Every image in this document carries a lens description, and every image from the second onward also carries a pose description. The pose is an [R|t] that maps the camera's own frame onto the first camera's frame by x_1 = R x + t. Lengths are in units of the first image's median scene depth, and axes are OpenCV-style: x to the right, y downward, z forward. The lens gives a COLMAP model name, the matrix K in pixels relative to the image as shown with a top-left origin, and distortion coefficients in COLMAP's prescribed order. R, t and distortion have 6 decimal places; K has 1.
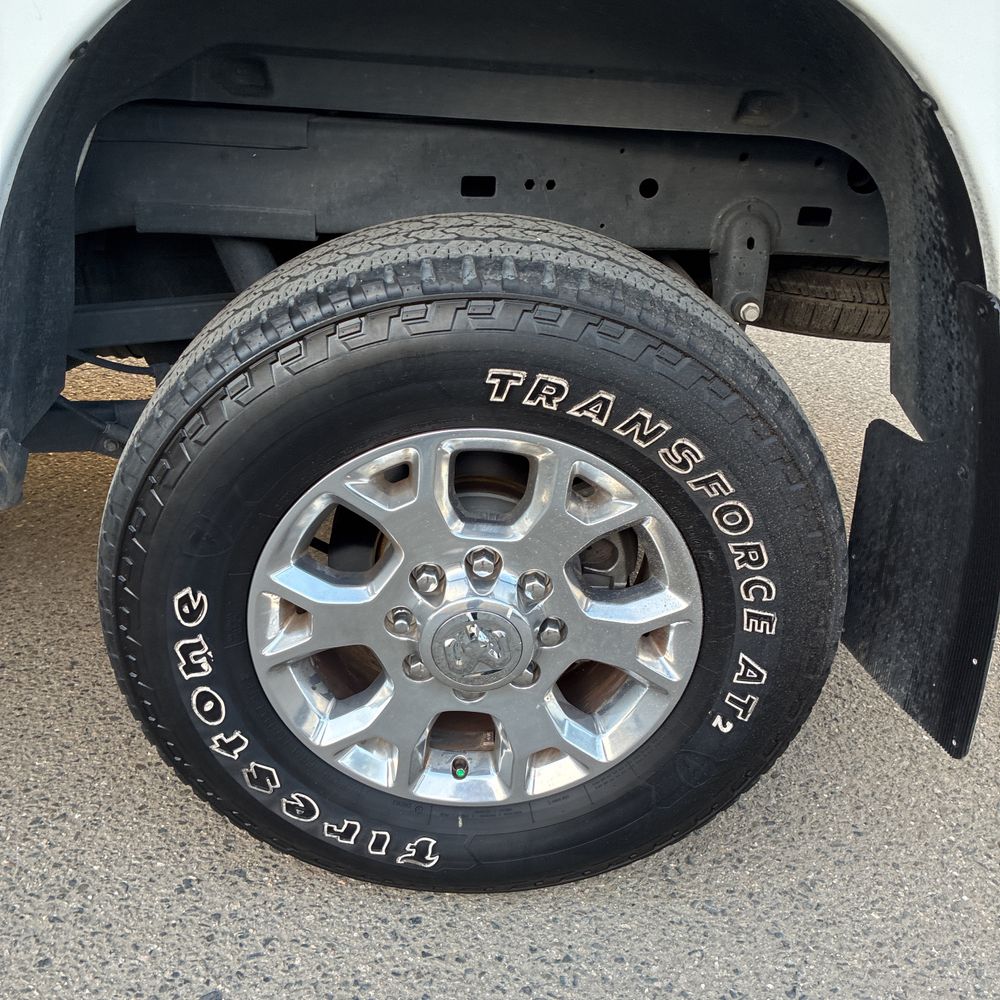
lens RADIAL K [[1002.4, 0, 498.2], [0, 1002.4, 494.6], [0, 0, 1]] dist [0.025476, -0.008267]
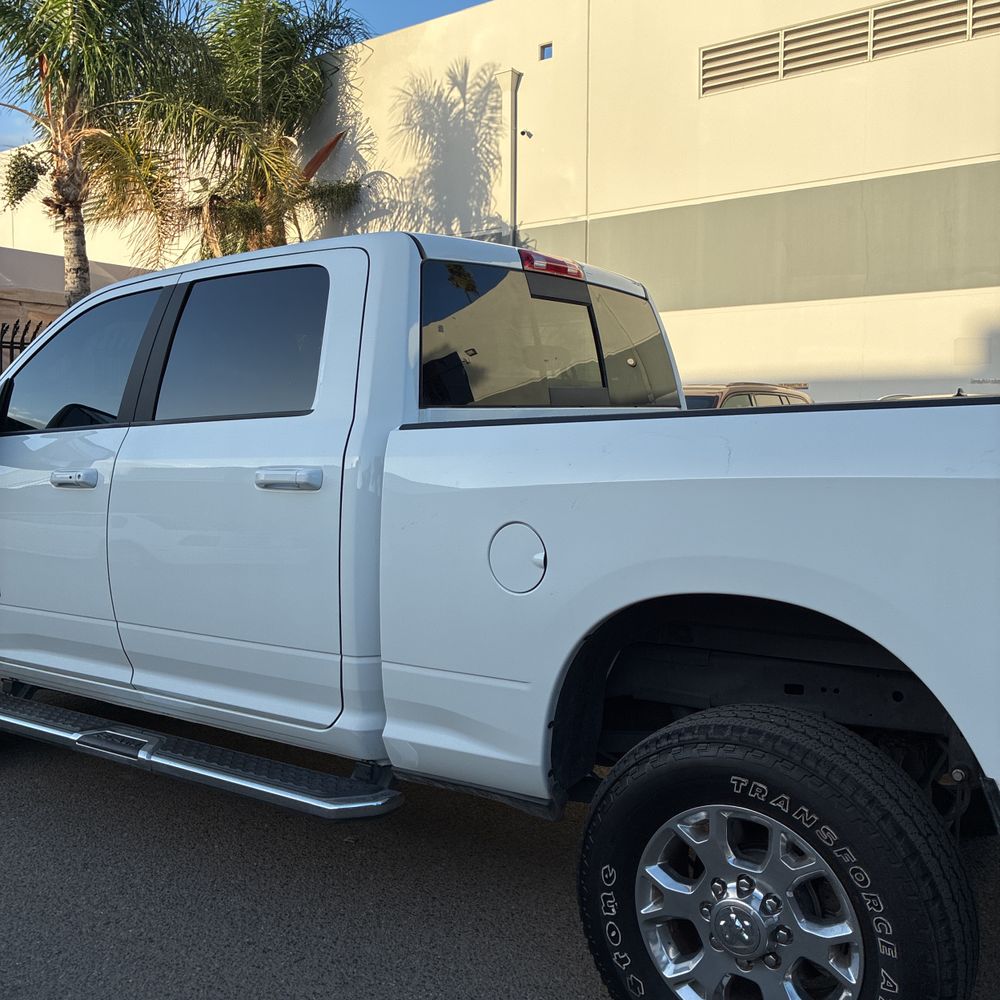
lens RADIAL K [[1002.4, 0, 498.2], [0, 1002.4, 494.6], [0, 0, 1]] dist [0.025476, -0.008267]
pose [[0.789673, -0.046625, -0.611753, 0.853094], [-0.213643, 0.913805, -0.345424, 0.159938], [0.575129, 0.403469, 0.711646, -0.983929]]
